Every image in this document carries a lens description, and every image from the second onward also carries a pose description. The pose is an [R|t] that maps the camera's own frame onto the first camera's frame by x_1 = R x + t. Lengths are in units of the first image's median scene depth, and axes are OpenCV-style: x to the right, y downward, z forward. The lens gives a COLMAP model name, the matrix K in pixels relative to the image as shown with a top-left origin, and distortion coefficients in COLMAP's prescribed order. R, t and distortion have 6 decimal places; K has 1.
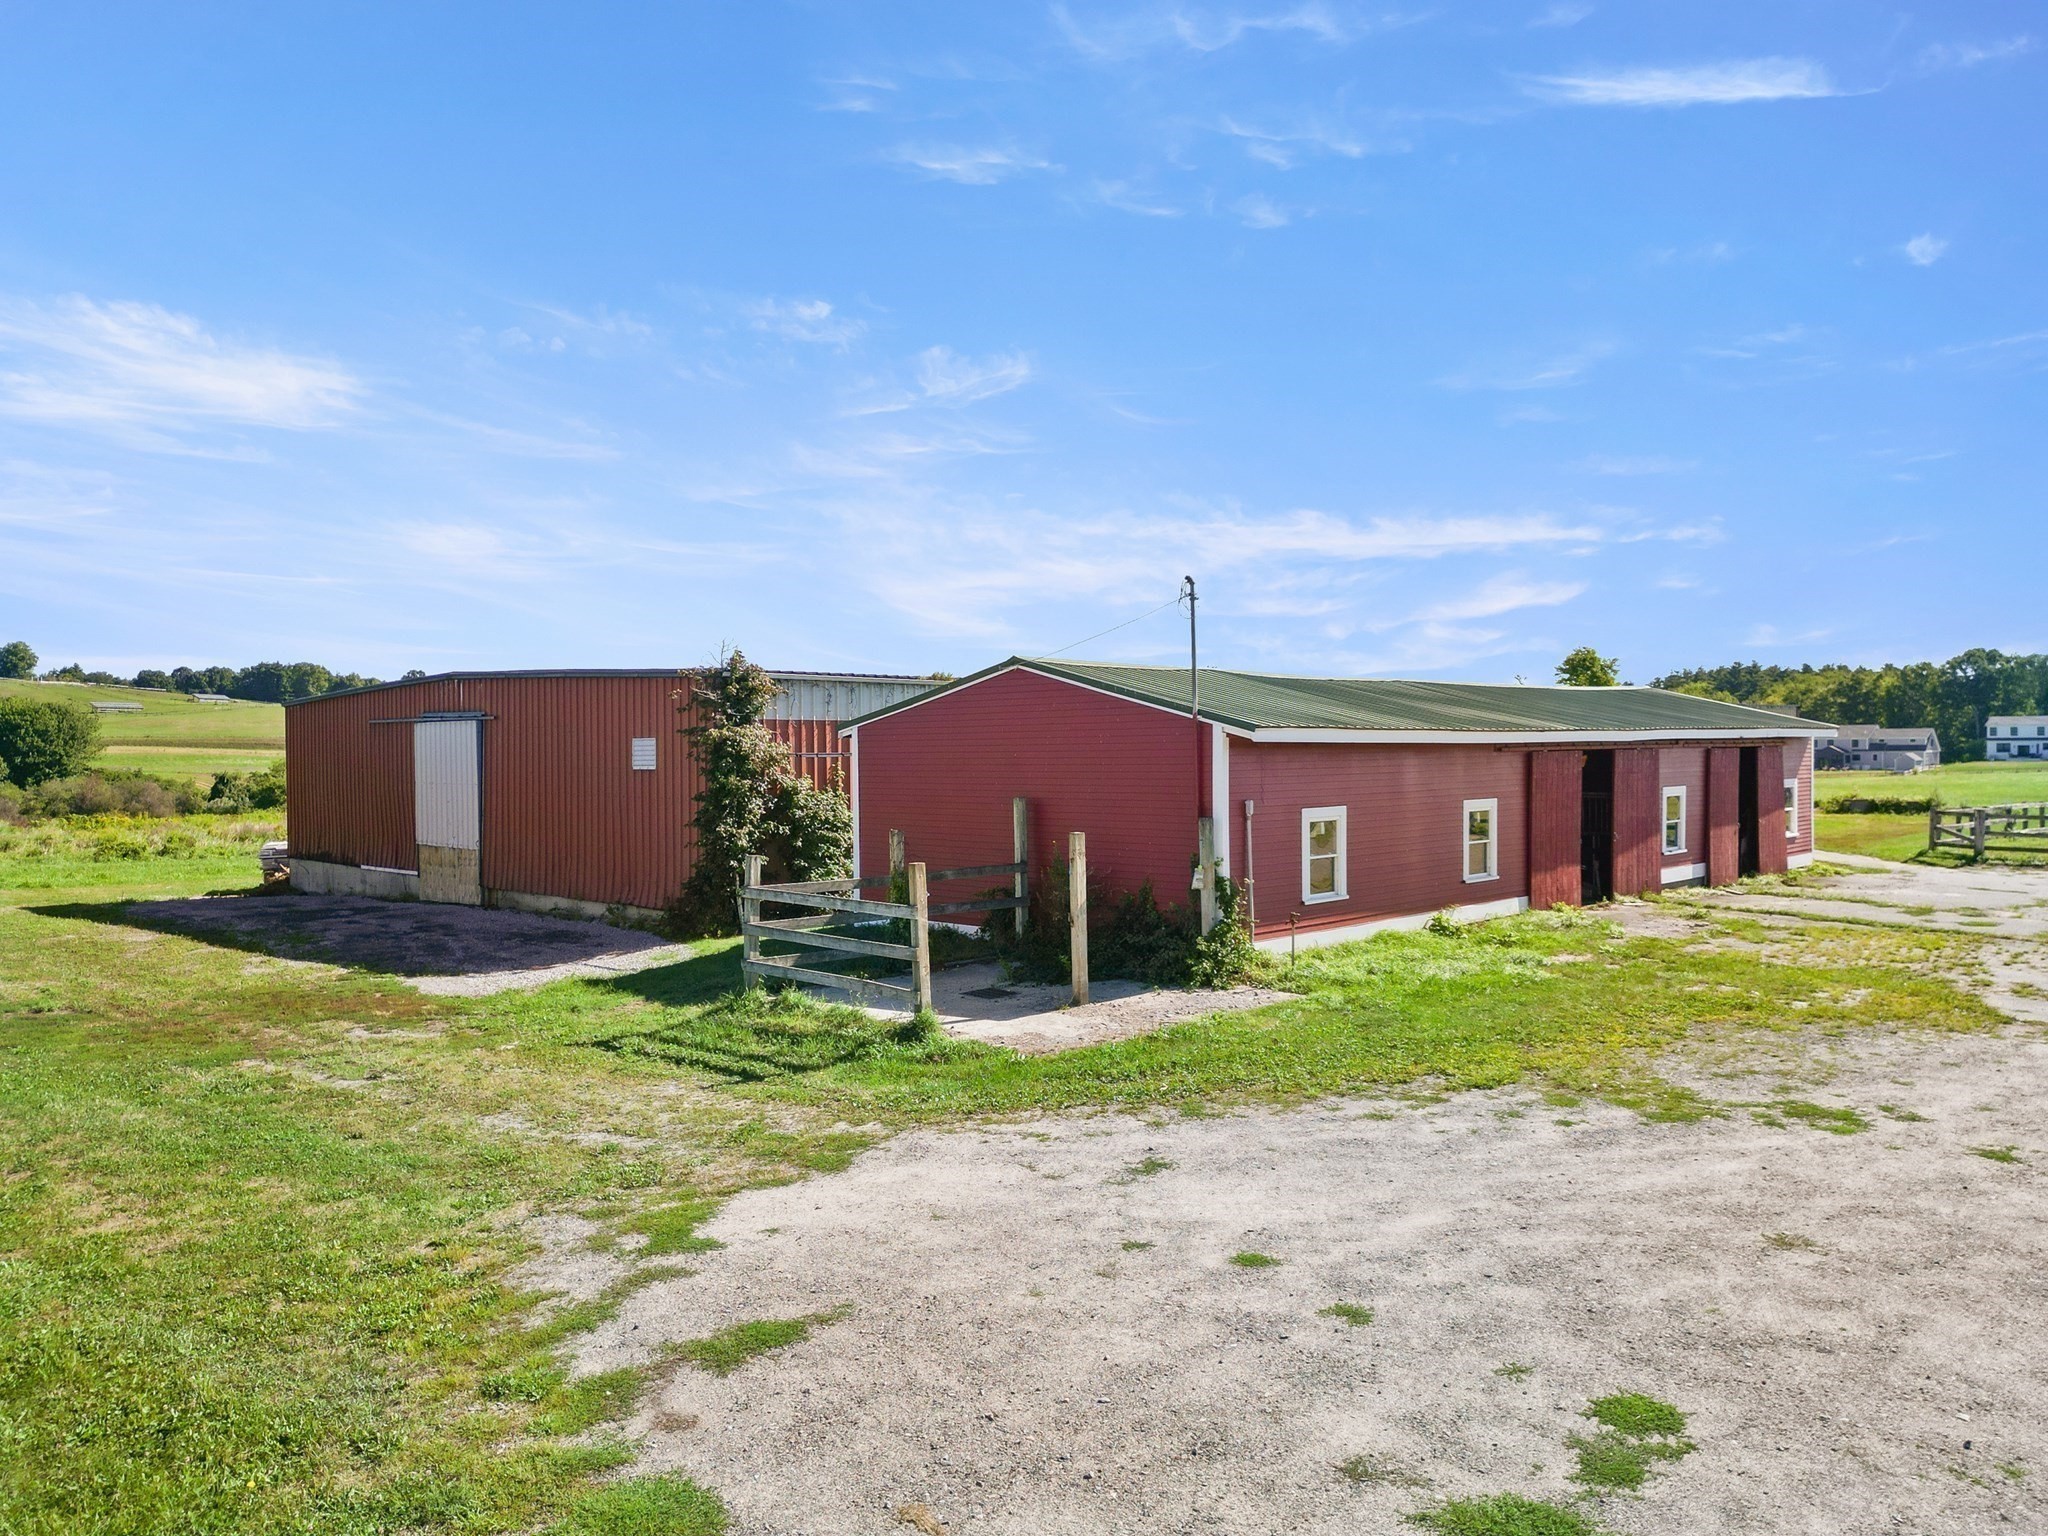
lens RADIAL K [[1404.1, 0, 1024.0], [0, 1404.1, 768.0], [0, 0, 1]] dist [0.000893, -0.002181]
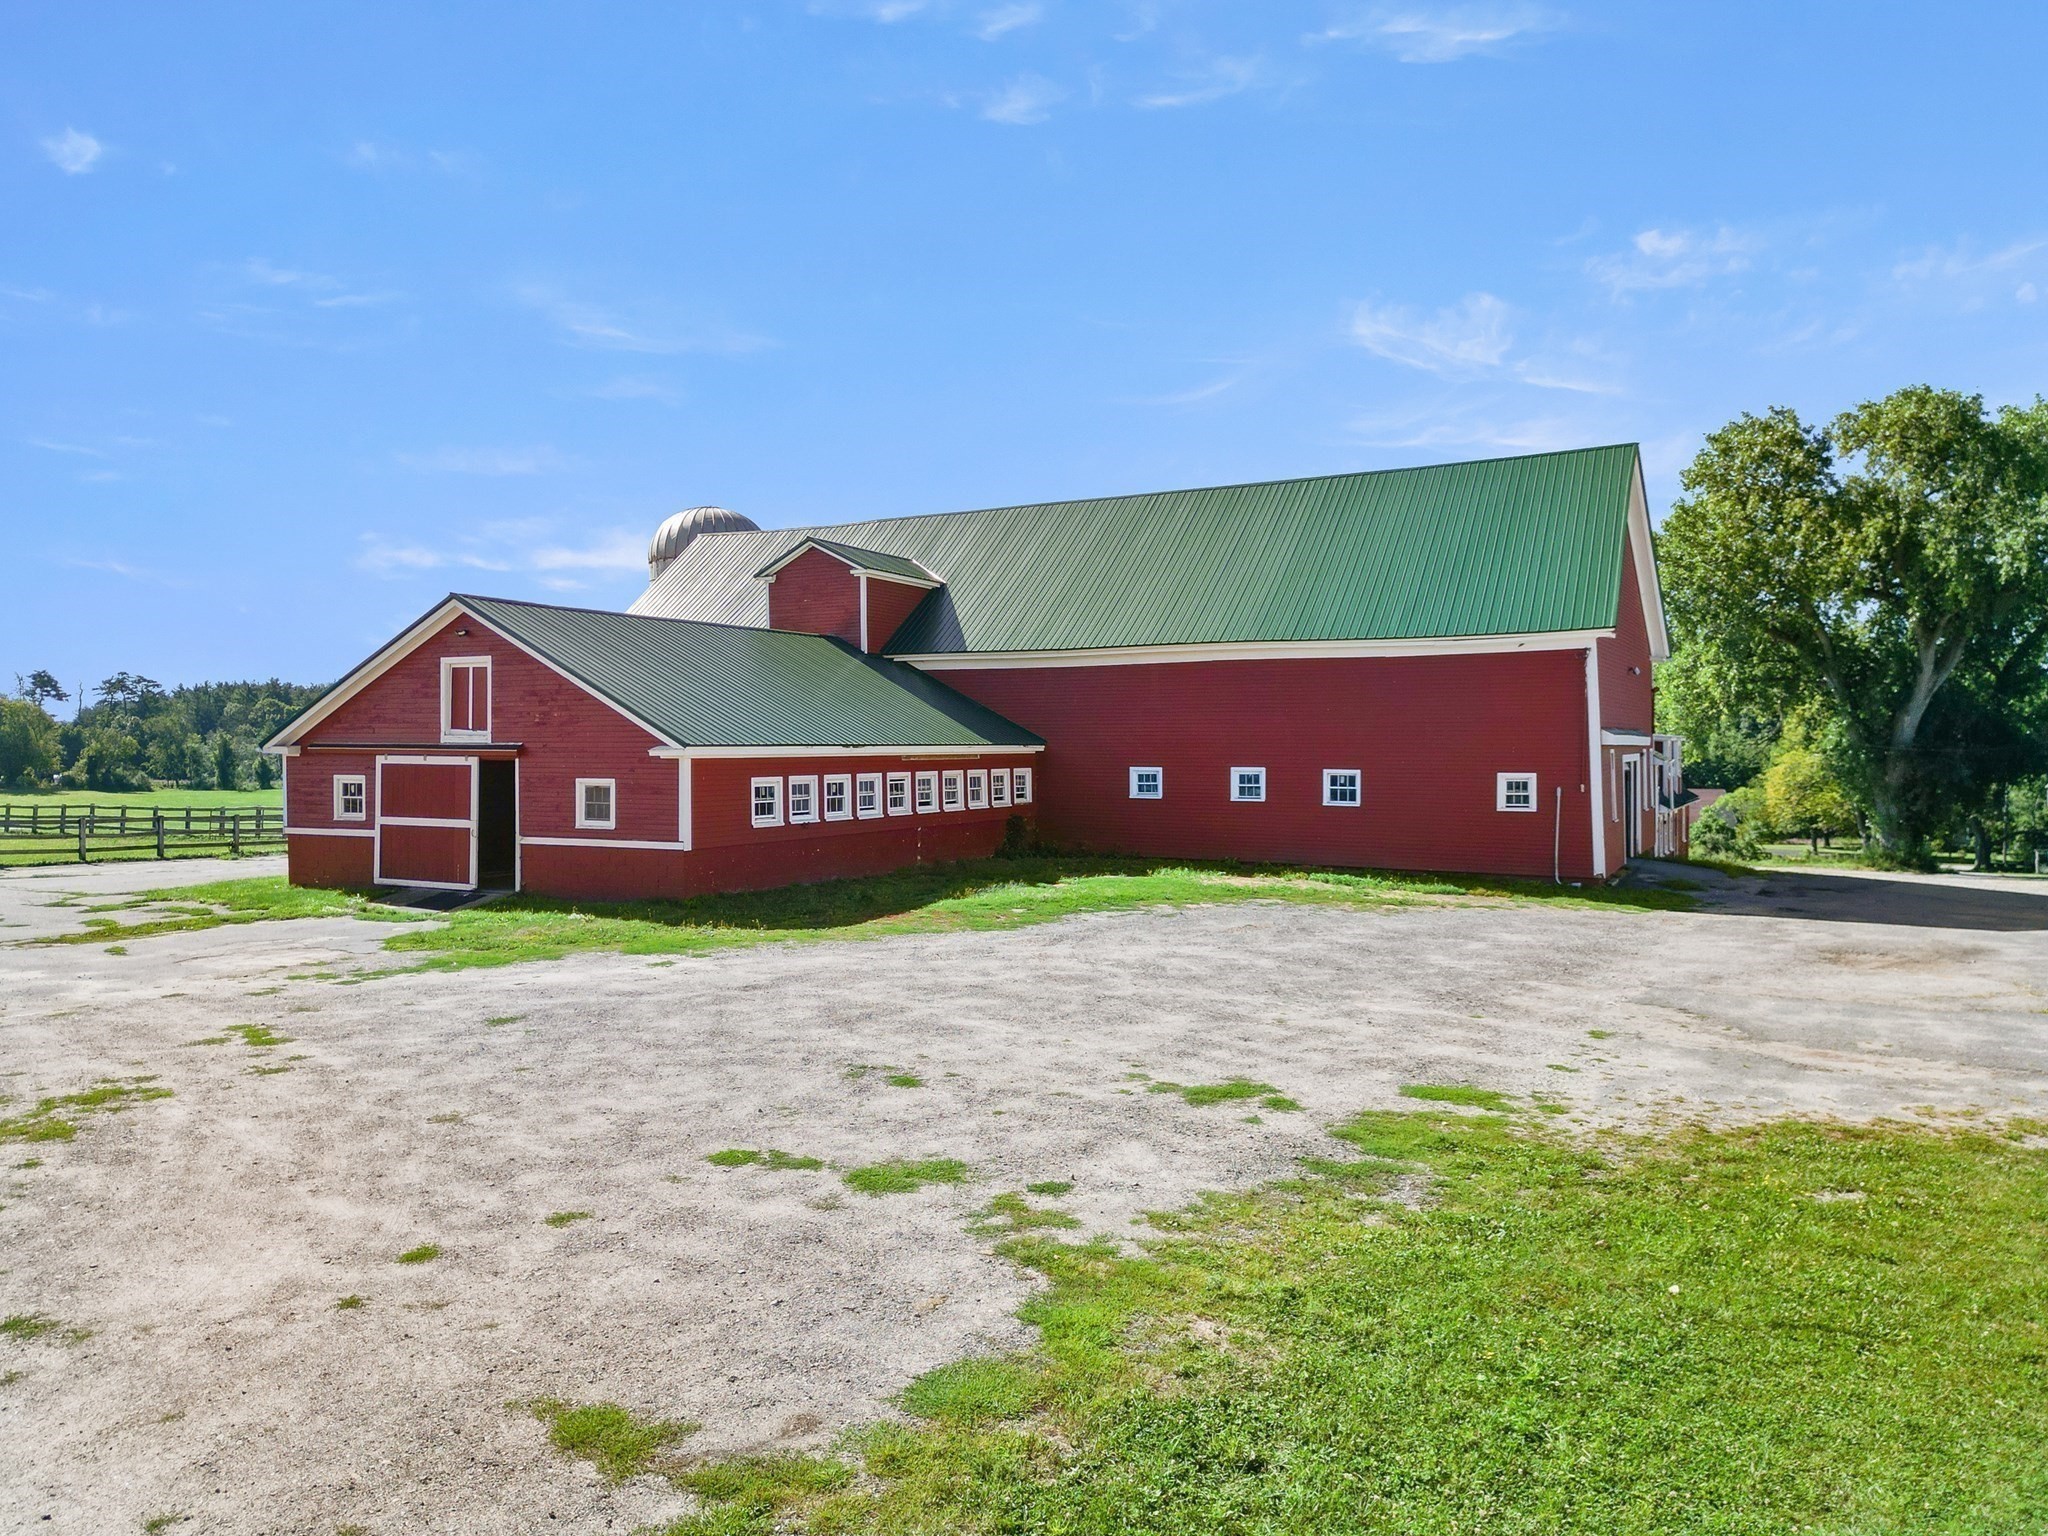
lens RADIAL K [[1404.1, 0, 1024.0], [0, 1404.1, 768.0], [0, 0, 1]] dist [0.000893, -0.002181]
pose [[-0.274488, -0.005559, 0.961575, -1.109081], [0.019867, 0.999737, 0.011451, -0.019792], [-0.961385, 0.022247, -0.274305, 0.968187]]
